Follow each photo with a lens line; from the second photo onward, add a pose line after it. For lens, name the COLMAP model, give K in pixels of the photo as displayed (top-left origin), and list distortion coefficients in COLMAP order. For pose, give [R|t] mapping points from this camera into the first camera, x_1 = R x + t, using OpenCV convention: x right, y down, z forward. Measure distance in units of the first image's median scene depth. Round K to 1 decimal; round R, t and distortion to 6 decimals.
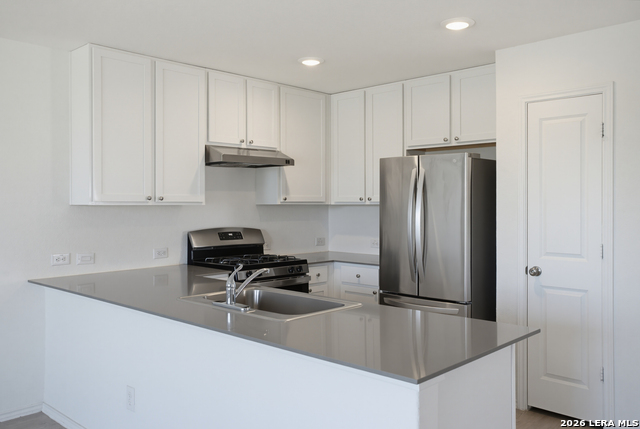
lens RADIAL K [[549.1, 0, 320.0], [0, 549.1, 214.5], [0, 0, 1]] dist [-0.002984, 0.003628]
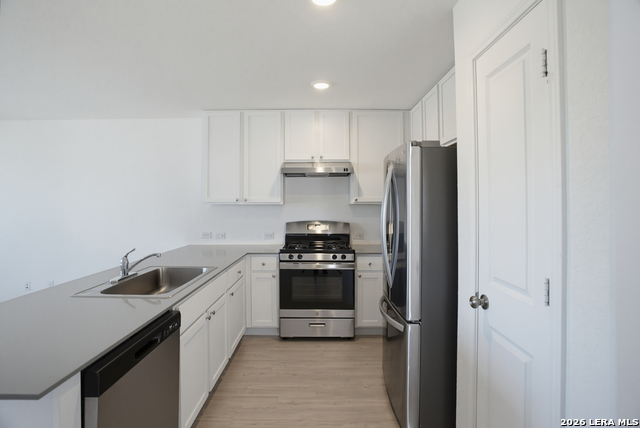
lens RADIAL K [[316.2, 0, 319.5], [0, 316.2, 203.3], [0, 0, 1]] dist [-0.043215, 0.000792]
pose [[0.690059, -0.002473, -0.723749, 0.455905], [-0.013692, 0.999771, -0.016471, -0.007766], [0.723624, 0.021276, 0.689867, 0.503033]]
